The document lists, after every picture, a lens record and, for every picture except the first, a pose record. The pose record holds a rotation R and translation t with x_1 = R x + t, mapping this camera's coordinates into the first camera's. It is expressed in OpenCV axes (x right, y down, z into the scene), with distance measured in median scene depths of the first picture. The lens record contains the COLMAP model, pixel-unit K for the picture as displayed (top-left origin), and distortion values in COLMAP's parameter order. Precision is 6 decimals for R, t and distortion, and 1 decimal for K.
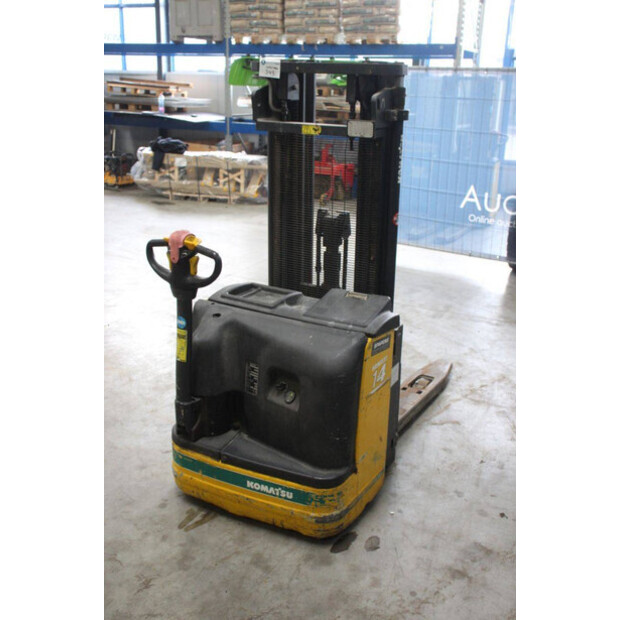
lens RADIAL K [[697.4, 0, 314.2], [0, 697.4, 310.5], [0, 0, 1]] dist [-0.025006, 0.000000]
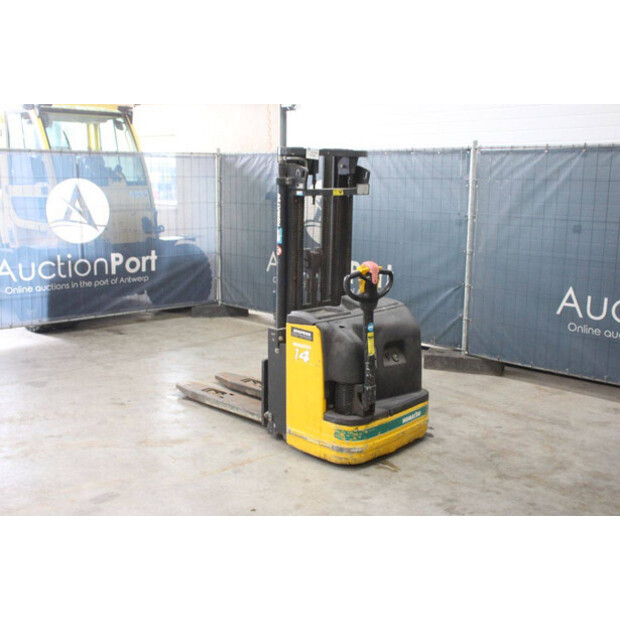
lens RADIAL K [[727.2, 0, 312.4], [0, 727.2, 304.0], [0, 0, 1]] dist [-0.005578, 0.000000]
pose [[0.274654, -0.193534, 0.941865, -1.566087], [0.305024, 0.946479, 0.105535, -0.214005], [-0.911880, 0.258306, 0.318987, 0.607670]]
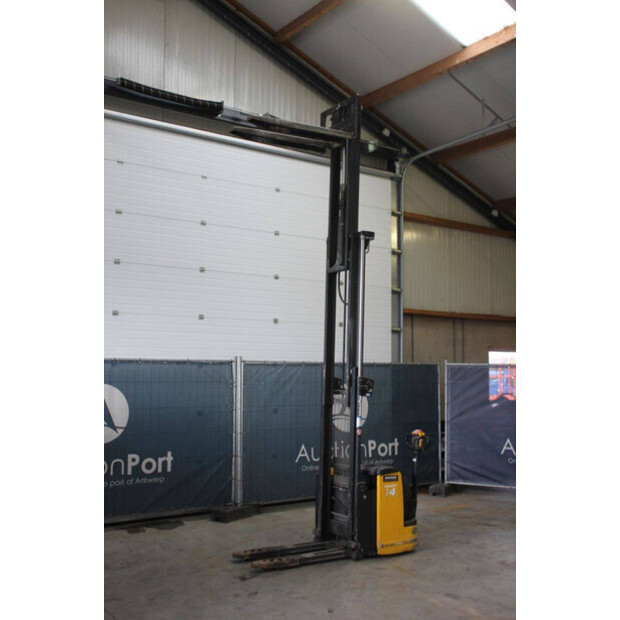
lens RADIAL K [[697.4, 0, 313.7], [0, 697.4, 309.9], [0, 0, 1]] dist [-0.025006, 0.000000]
pose [[-0.887123, 0.004283, 0.461513, -1.036277], [0.113263, 0.971399, 0.208700, -1.099098], [-0.447419, 0.237415, -0.862236, 3.176910]]
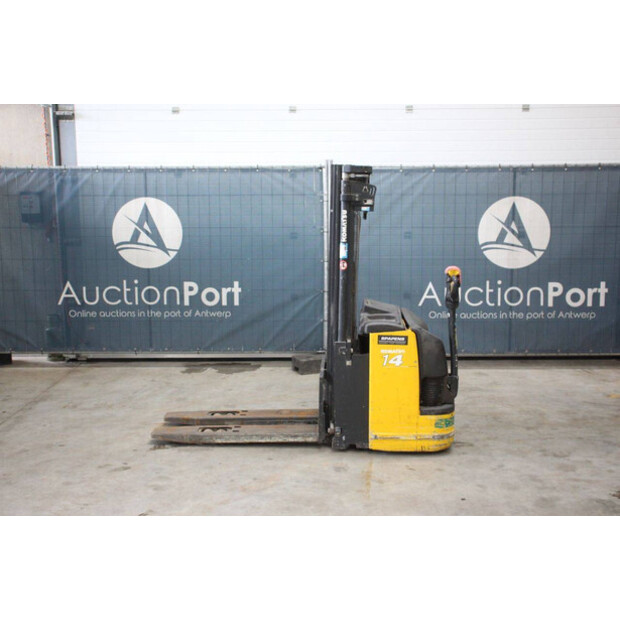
lens RADIAL K [[758.5, 0, 314.3], [0, 758.5, 305.5], [0, 0, 1]] dist [0.000340, 0.000000]
pose [[-0.455377, -0.155698, 0.876579, -1.538440], [0.272046, 0.913162, 0.303522, -0.627756], [-0.847716, 0.376687, -0.373476, 1.869622]]
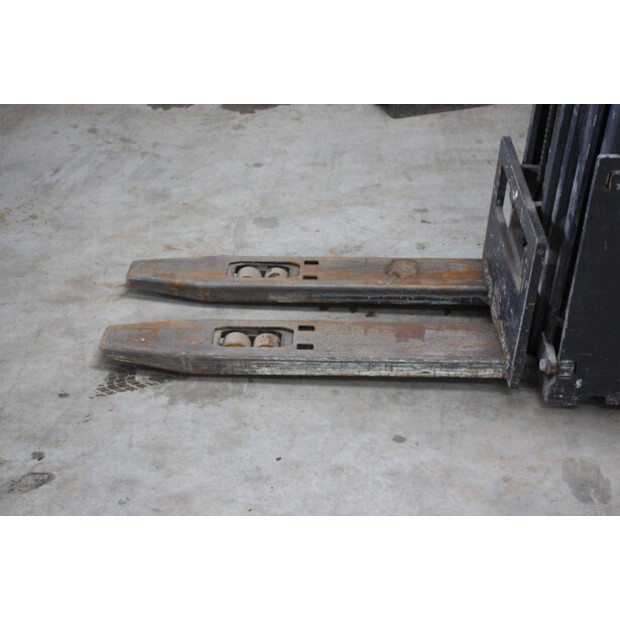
lens RADIAL K [[938.9, 0, 315.1], [0, 938.9, 308.5], [0, 0, 1]] dist [0.098781, 0.000000]
pose [[-0.460033, -0.505273, 0.730116, -0.588432], [0.252810, 0.713719, 0.653217, -0.487893], [-0.851150, 0.485082, -0.200596, 1.627811]]
